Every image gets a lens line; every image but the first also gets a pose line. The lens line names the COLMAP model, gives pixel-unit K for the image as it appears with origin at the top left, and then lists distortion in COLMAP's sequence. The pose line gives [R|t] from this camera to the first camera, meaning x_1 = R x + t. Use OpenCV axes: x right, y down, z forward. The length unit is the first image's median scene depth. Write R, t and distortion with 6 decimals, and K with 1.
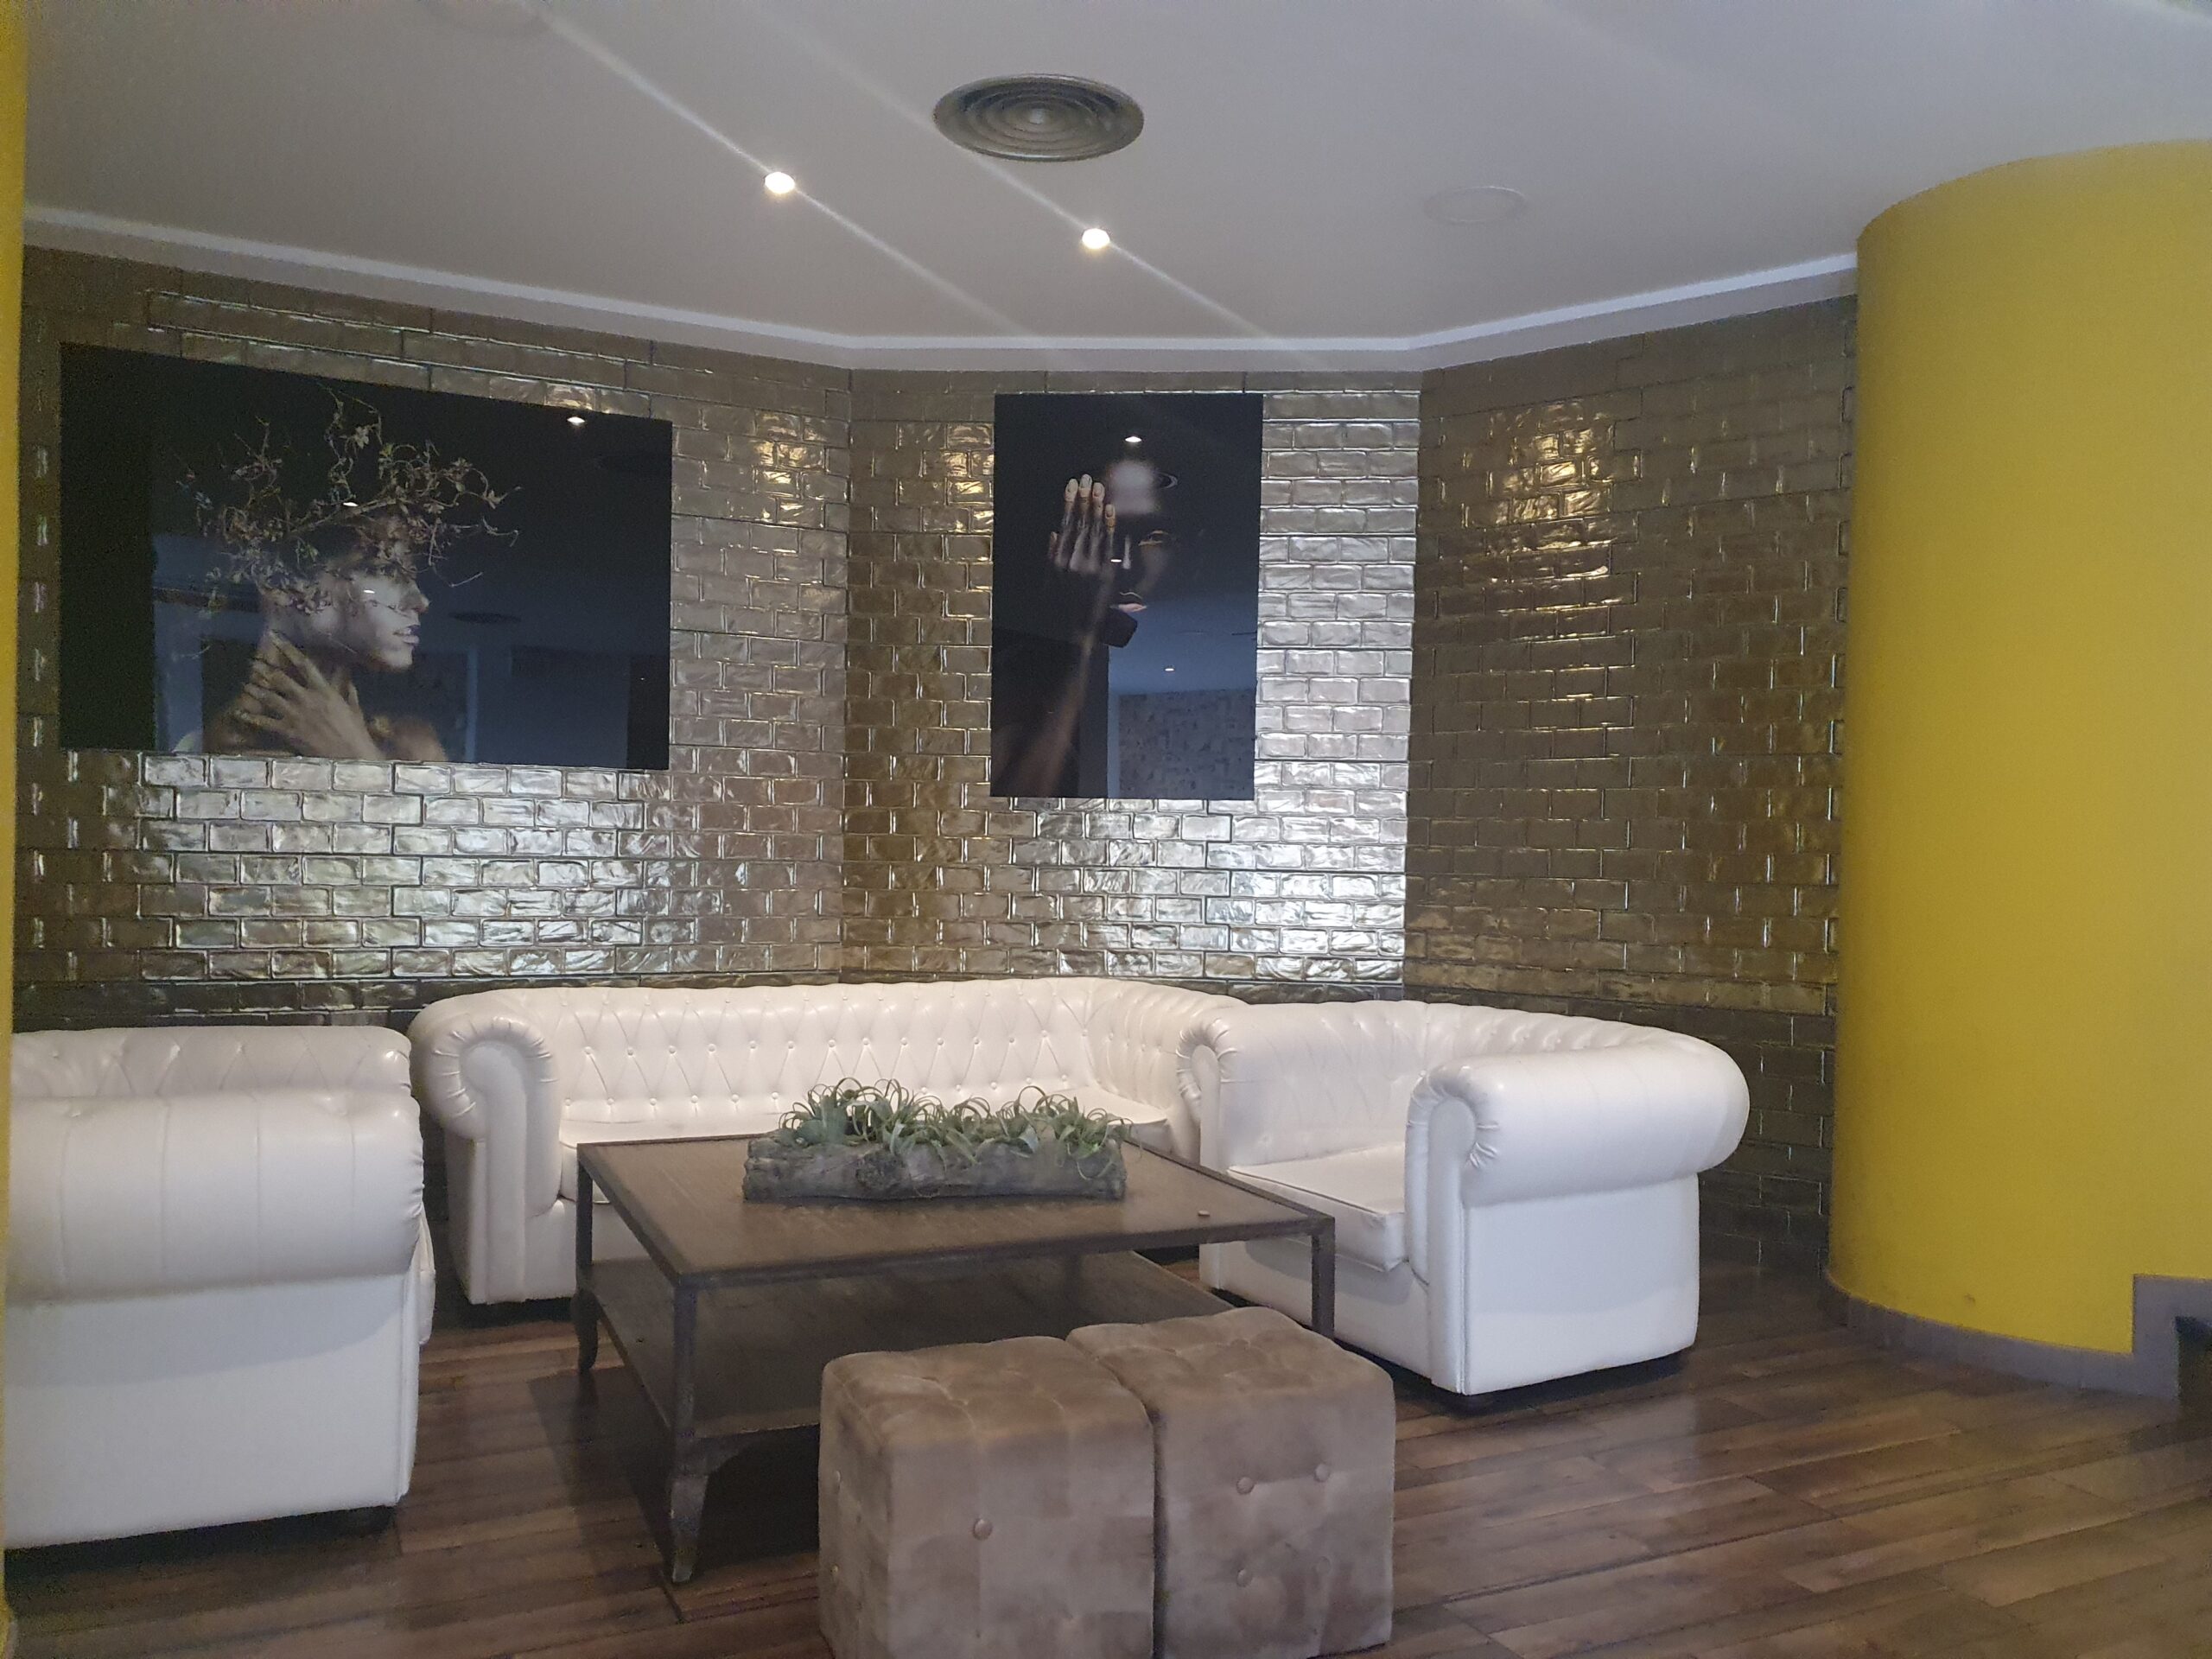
lens RADIAL K [[1703.7, 0, 1106.0], [0, 1703.7, 829.5], [0, 0, 1]] dist [0.016700, -0.002353]
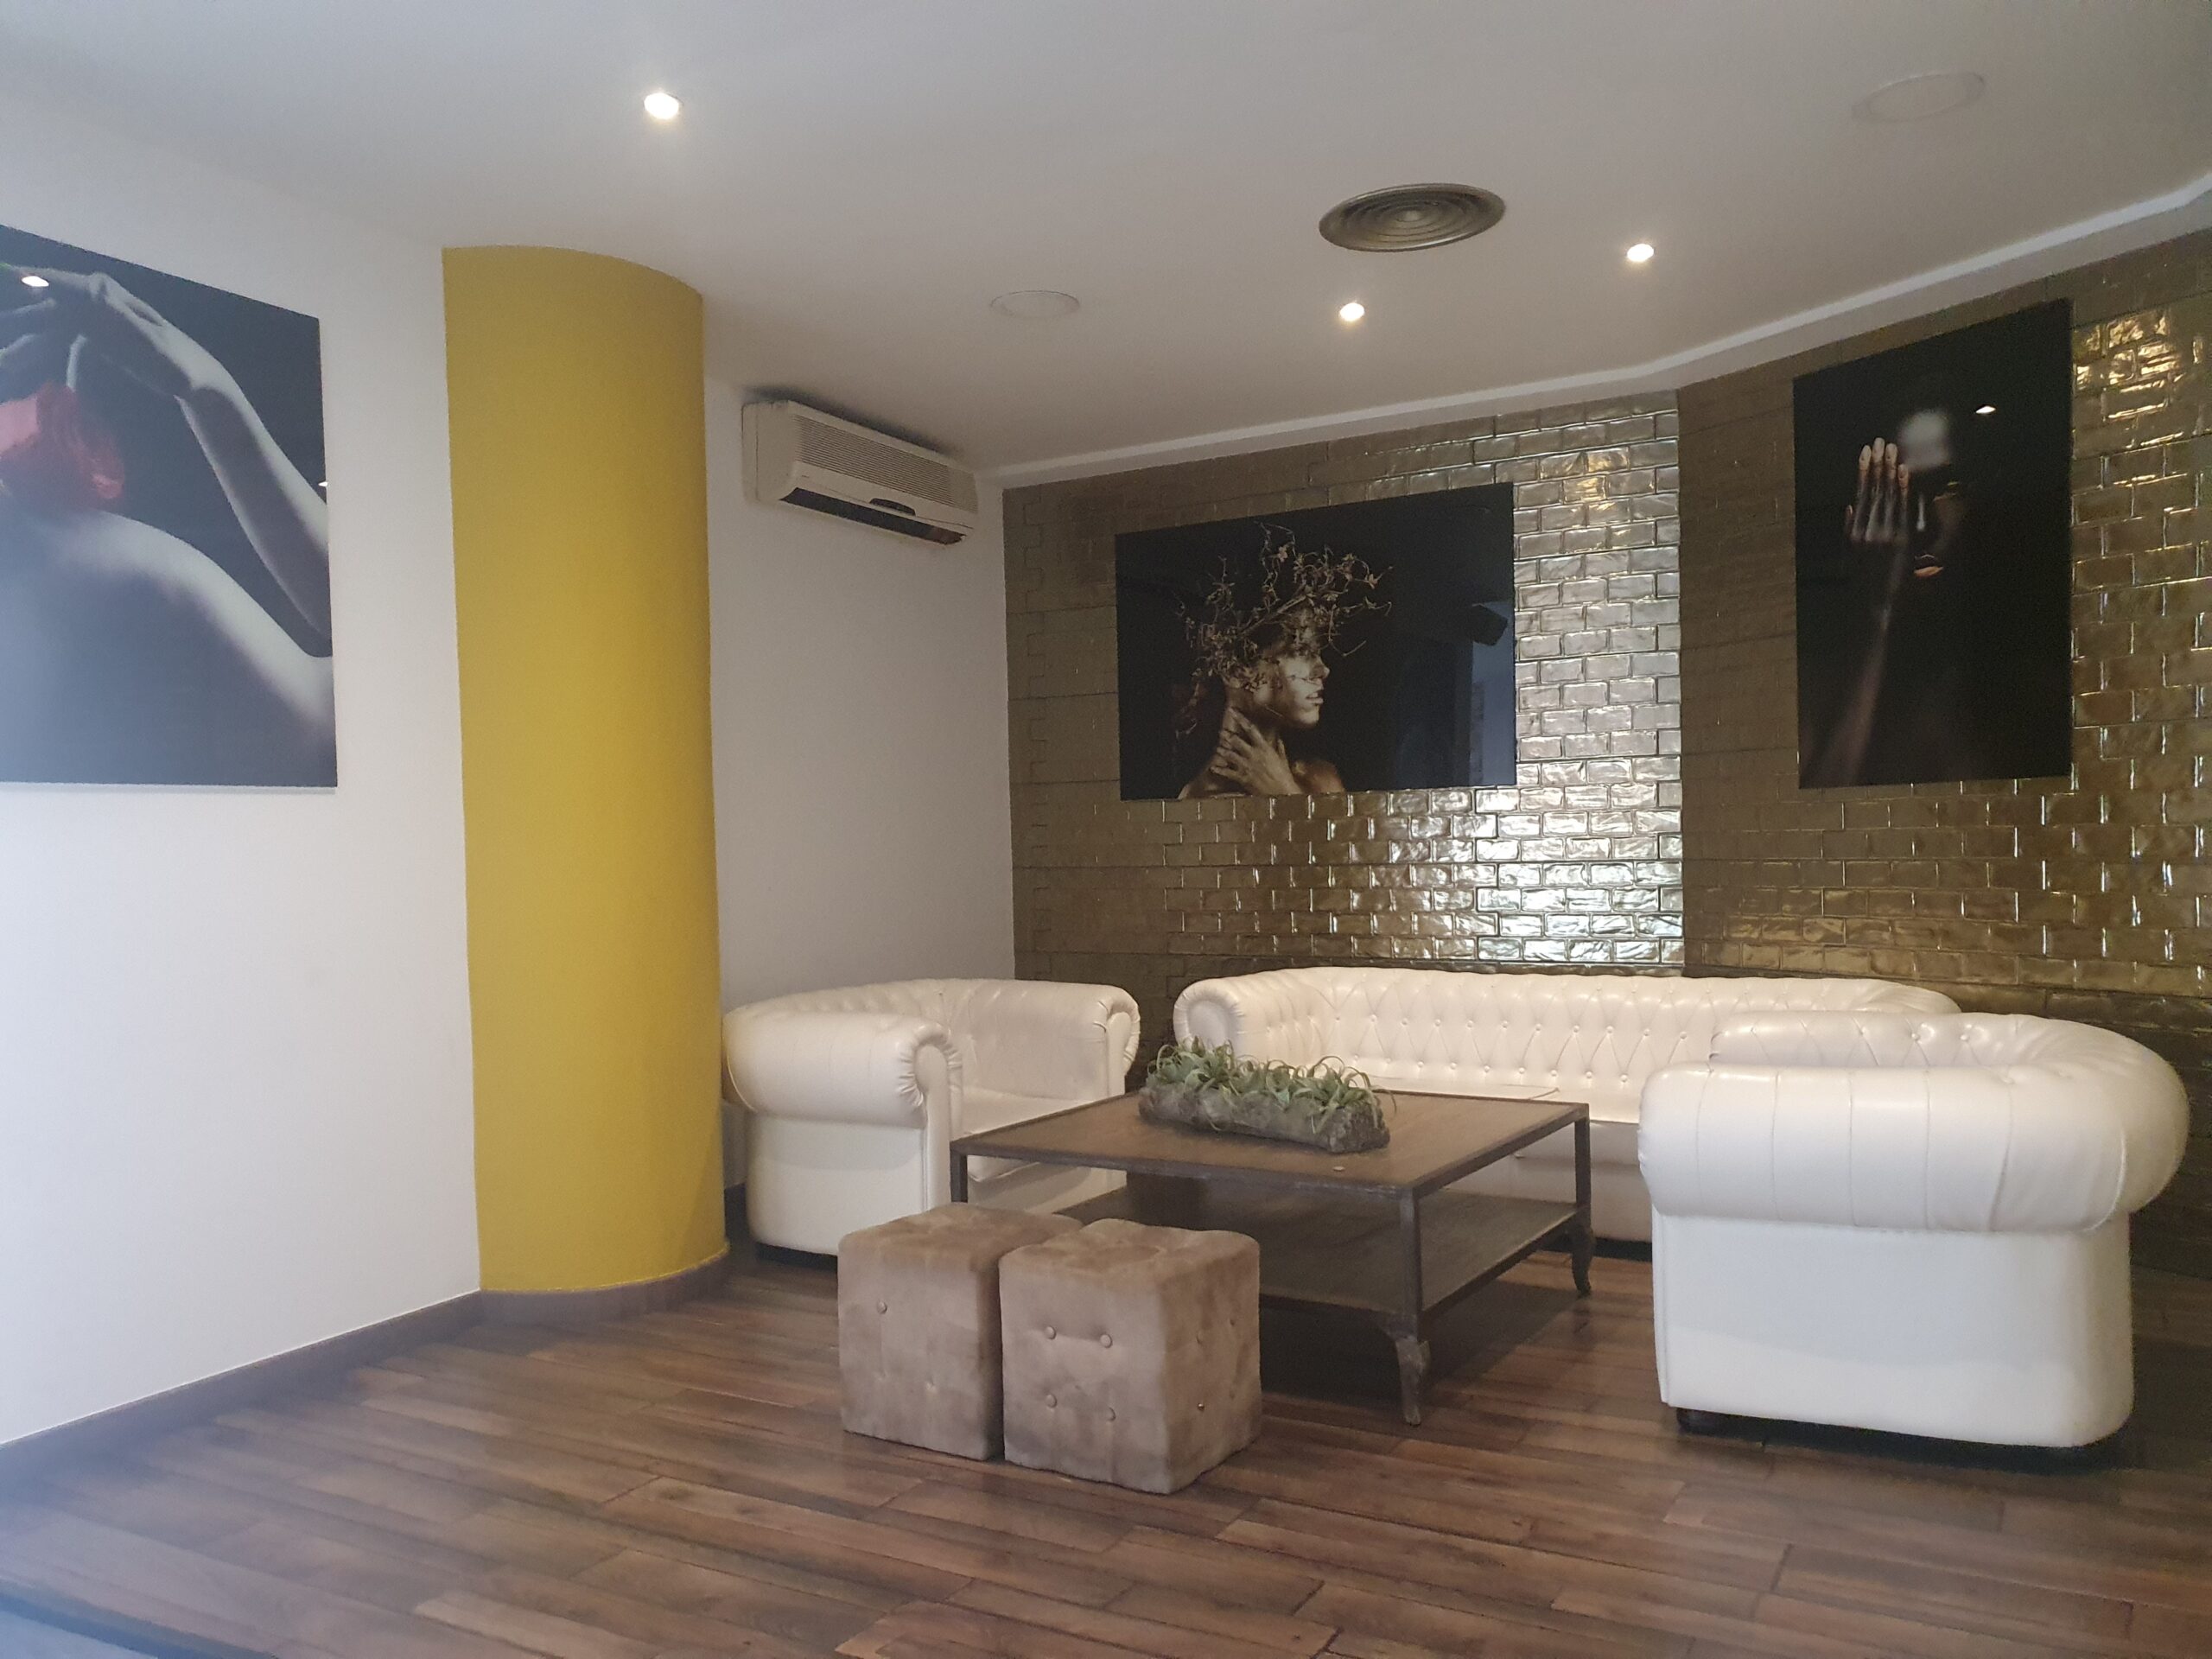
lens RADIAL K [[1654.1, 0, 1110.1], [0, 1654.1, 881.2], [0, 0, 1]] dist [0.029506, -0.004351]
pose [[0.562747, -0.015408, -0.826486, 0.553114], [0.042229, 0.999057, 0.010128, 0.007498], [0.825550, -0.040601, 0.562866, 0.147053]]
